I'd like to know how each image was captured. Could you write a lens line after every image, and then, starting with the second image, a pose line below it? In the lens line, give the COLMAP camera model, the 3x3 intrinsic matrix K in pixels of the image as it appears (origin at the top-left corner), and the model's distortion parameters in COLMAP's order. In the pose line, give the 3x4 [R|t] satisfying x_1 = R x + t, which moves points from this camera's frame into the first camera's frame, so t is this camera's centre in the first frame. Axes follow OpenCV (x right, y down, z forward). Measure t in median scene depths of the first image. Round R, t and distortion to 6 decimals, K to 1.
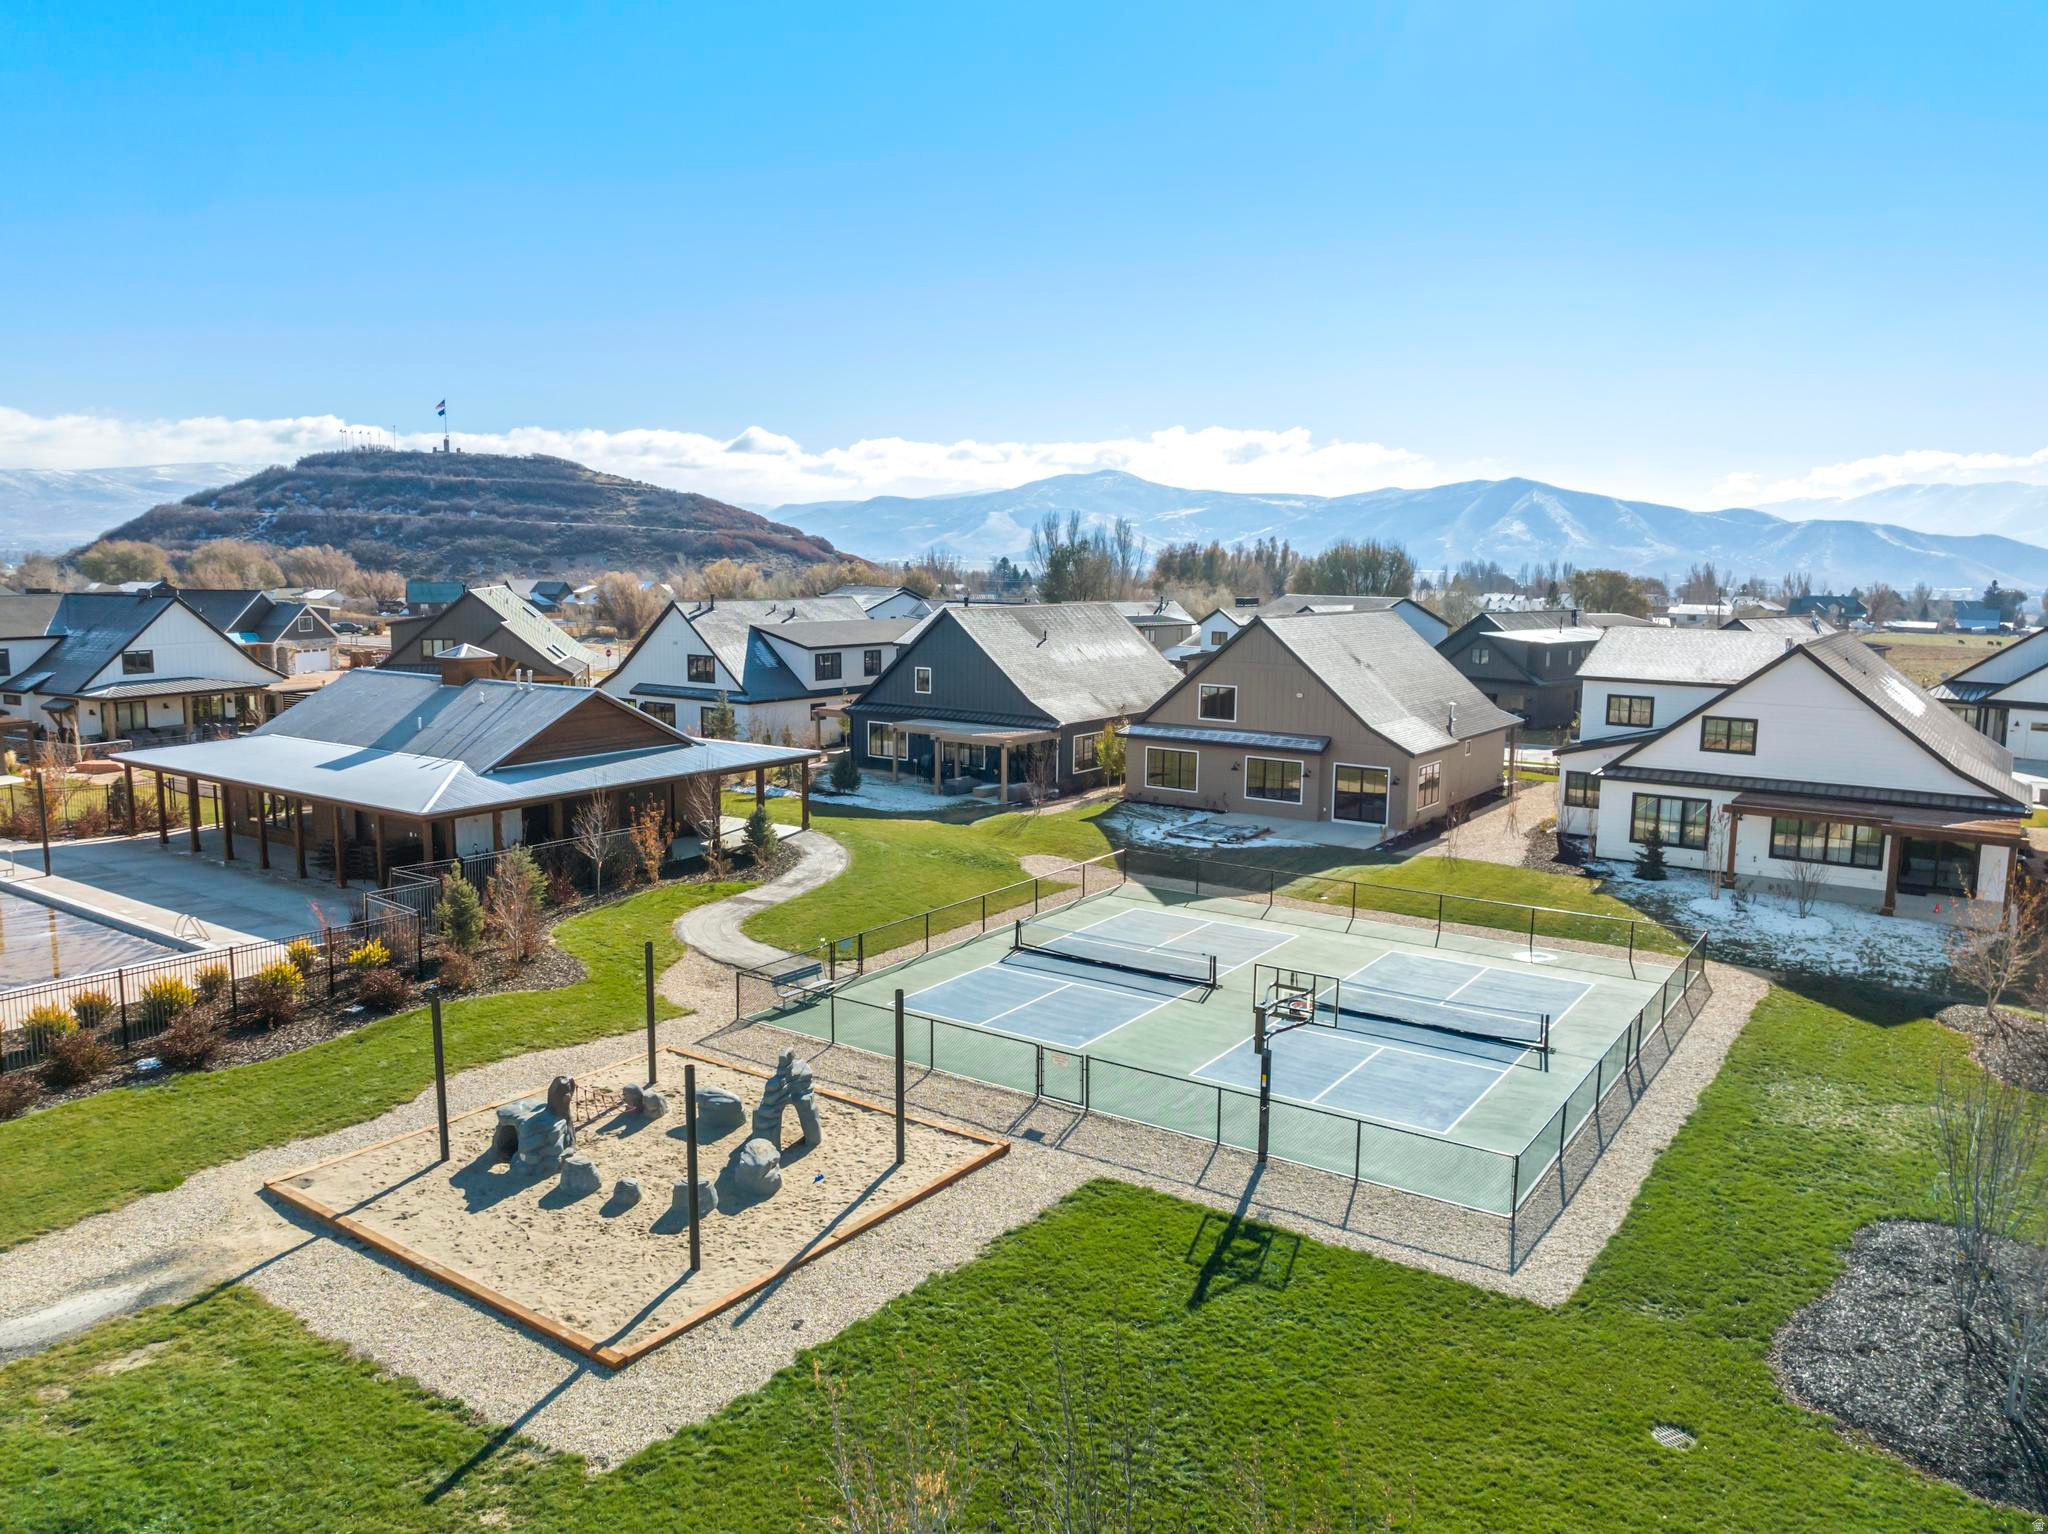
lens RADIAL K [[1417.5, 0, 1025.2], [0, 1417.5, 764.3], [0, 0, 1]] dist [-0.039319, -0.000297]
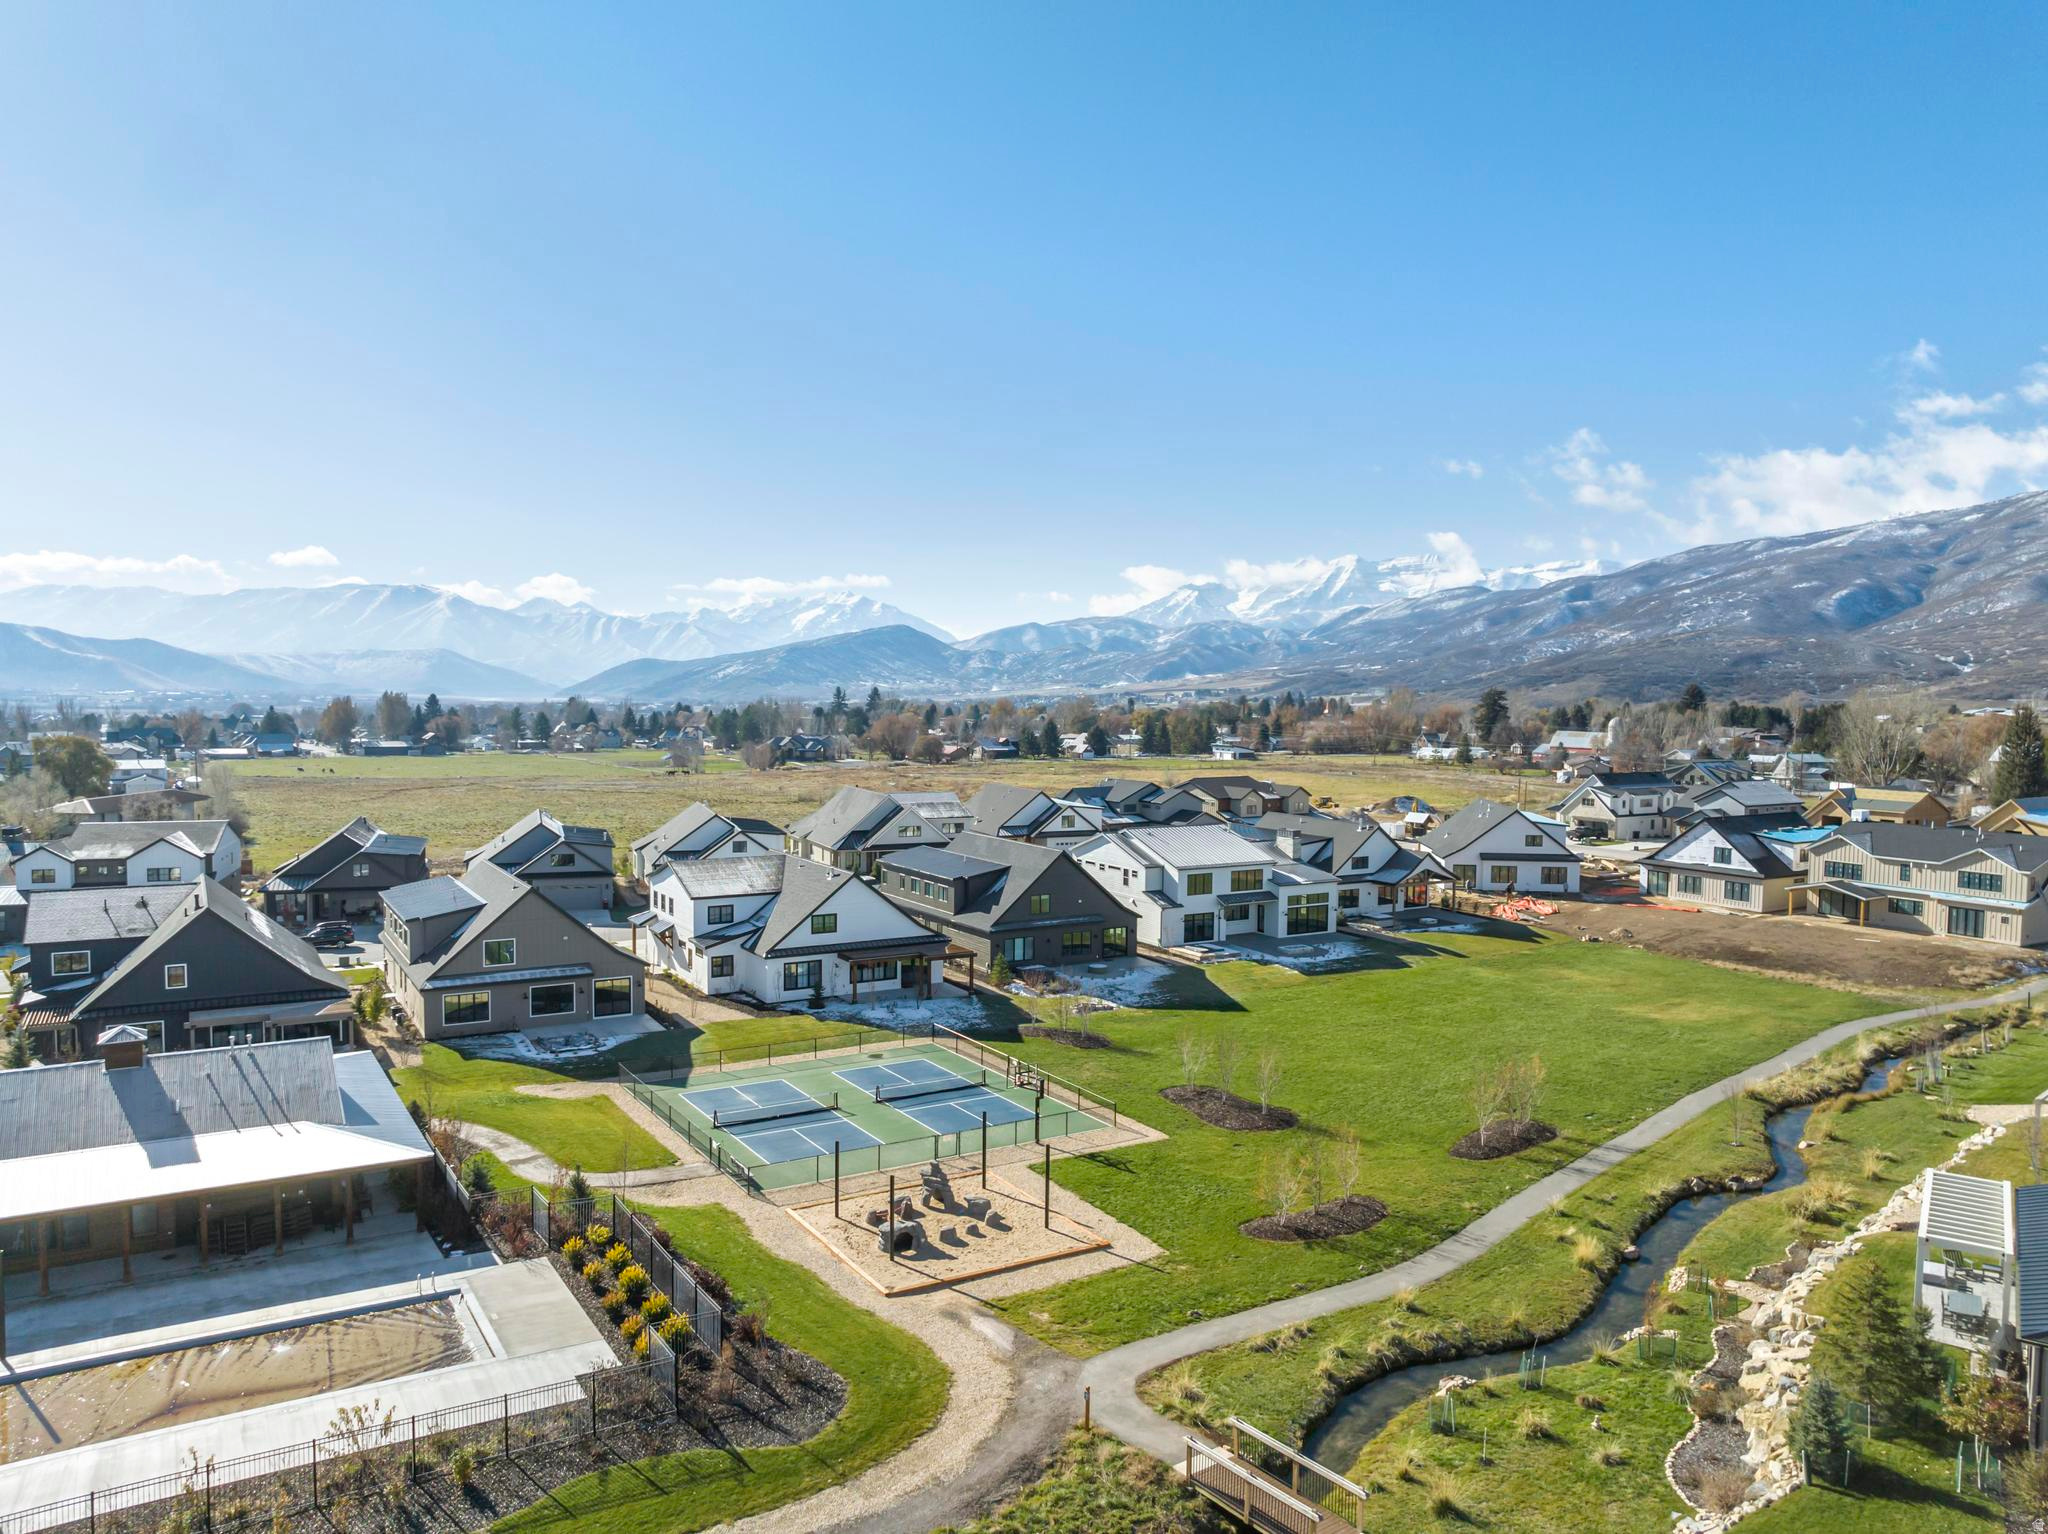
lens RADIAL K [[1417.5, 0, 1020.2], [0, 1417.5, 769.4], [0, 0, 1]] dist [-0.039319, -0.000297]
pose [[0.411564, -0.057485, 0.909566, -2.152901], [0.123417, 0.992331, 0.006872, -0.406191], [-0.902986, 0.109428, 0.415503, -0.070800]]
